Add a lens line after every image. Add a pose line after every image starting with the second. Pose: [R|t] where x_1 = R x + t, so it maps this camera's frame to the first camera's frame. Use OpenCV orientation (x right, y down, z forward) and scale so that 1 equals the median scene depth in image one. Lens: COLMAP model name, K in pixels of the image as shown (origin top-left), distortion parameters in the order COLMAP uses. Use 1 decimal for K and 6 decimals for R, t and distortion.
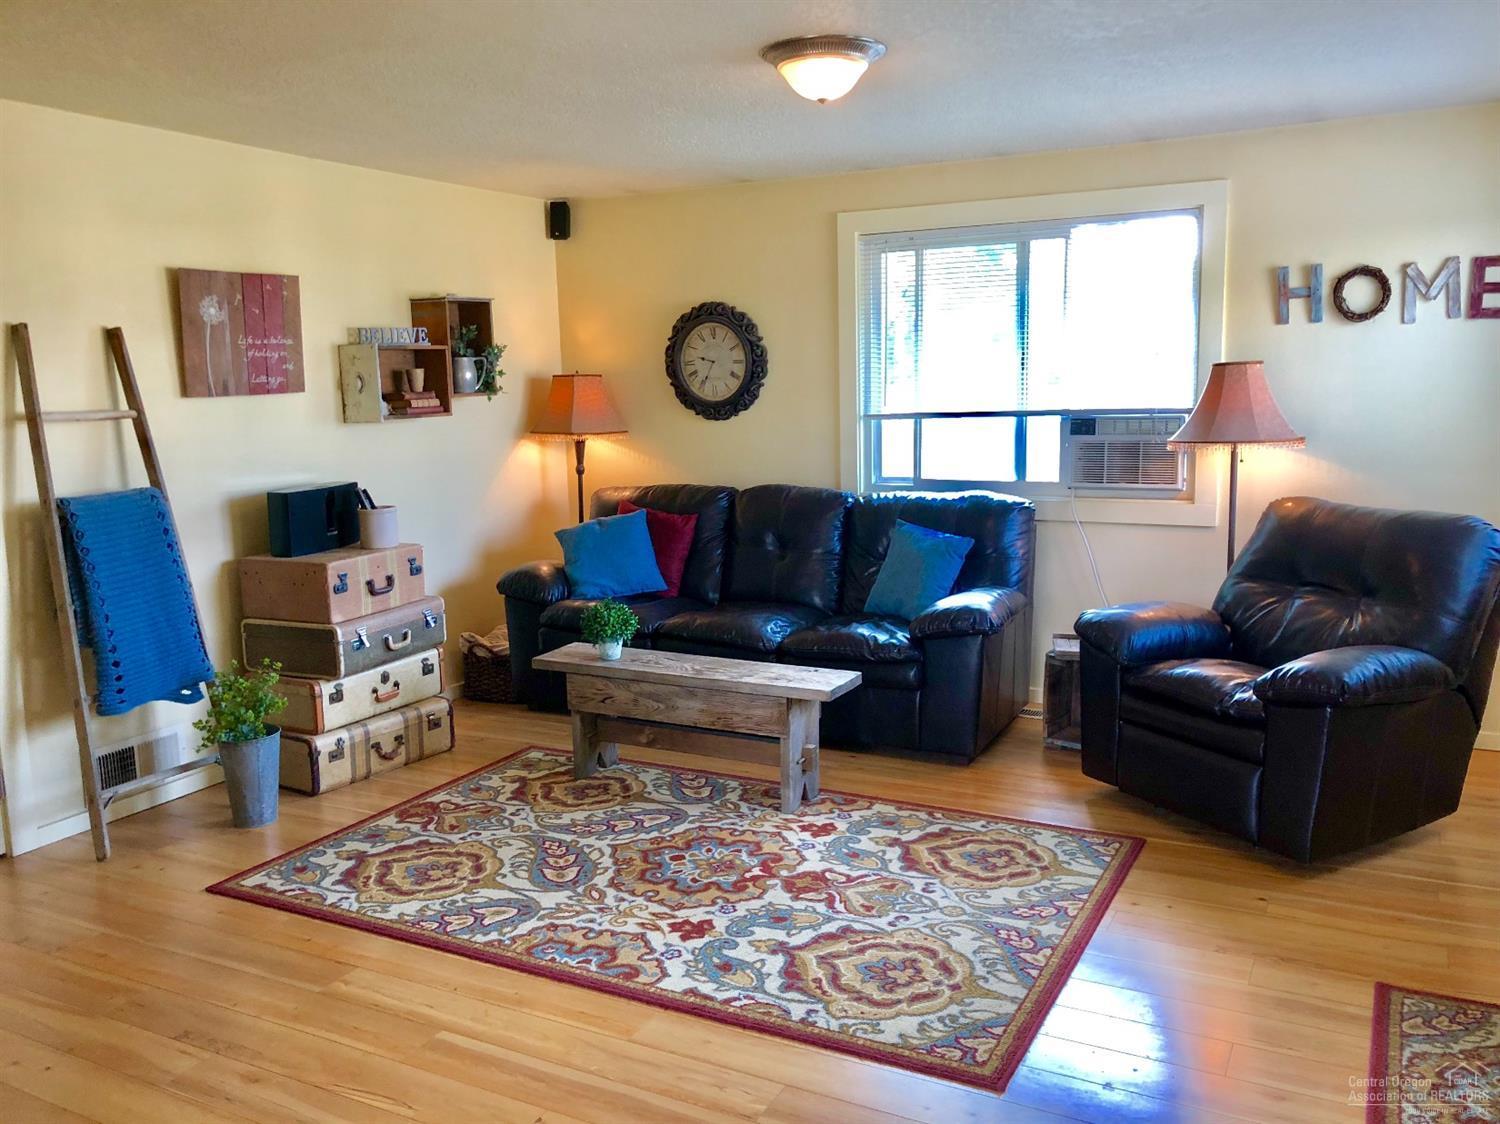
lens RADIAL K [[1220.9, 0, 760.6], [0, 1220.9, 567.5], [0, 0, 1]] dist [0.036907, -0.042092]
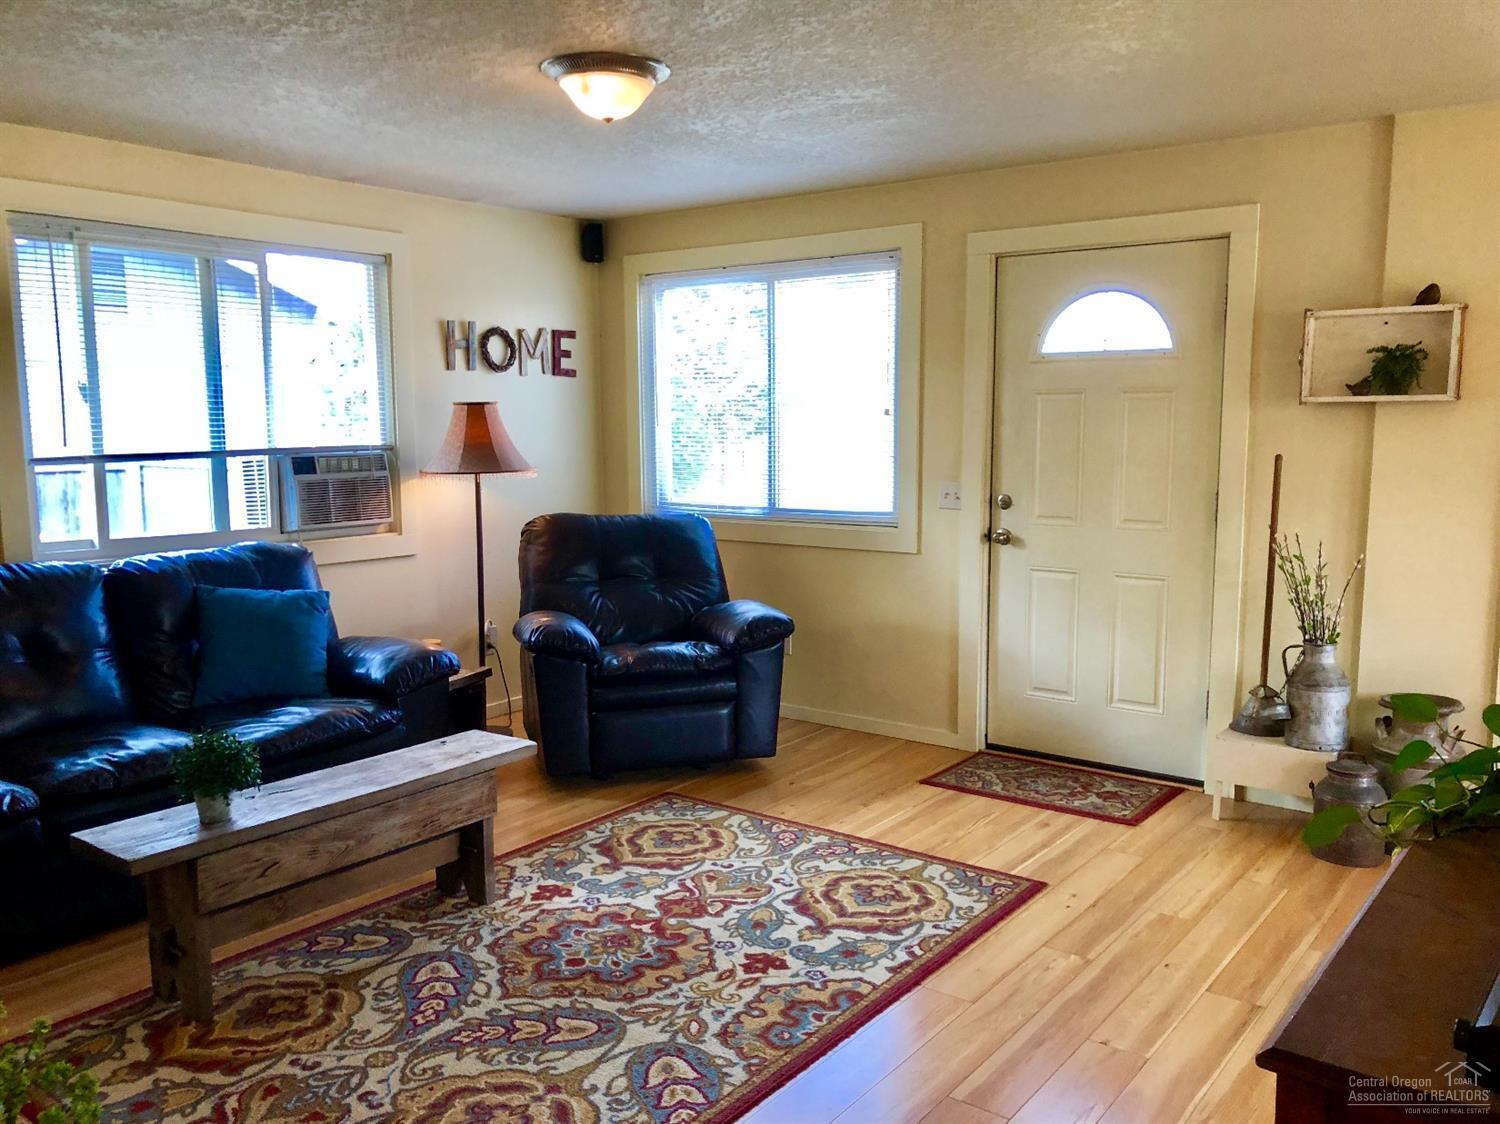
lens RADIAL K [[1220.9, 0, 761.8], [0, 1220.9, 555.0], [0, 0, 1]] dist [0.036907, -0.042092]
pose [[0.174396, -0.097784, 0.979808, -0.875202], [0.157838, 0.984966, 0.070205, -0.082200], [-0.971943, 0.142407, 0.187208, 0.693912]]
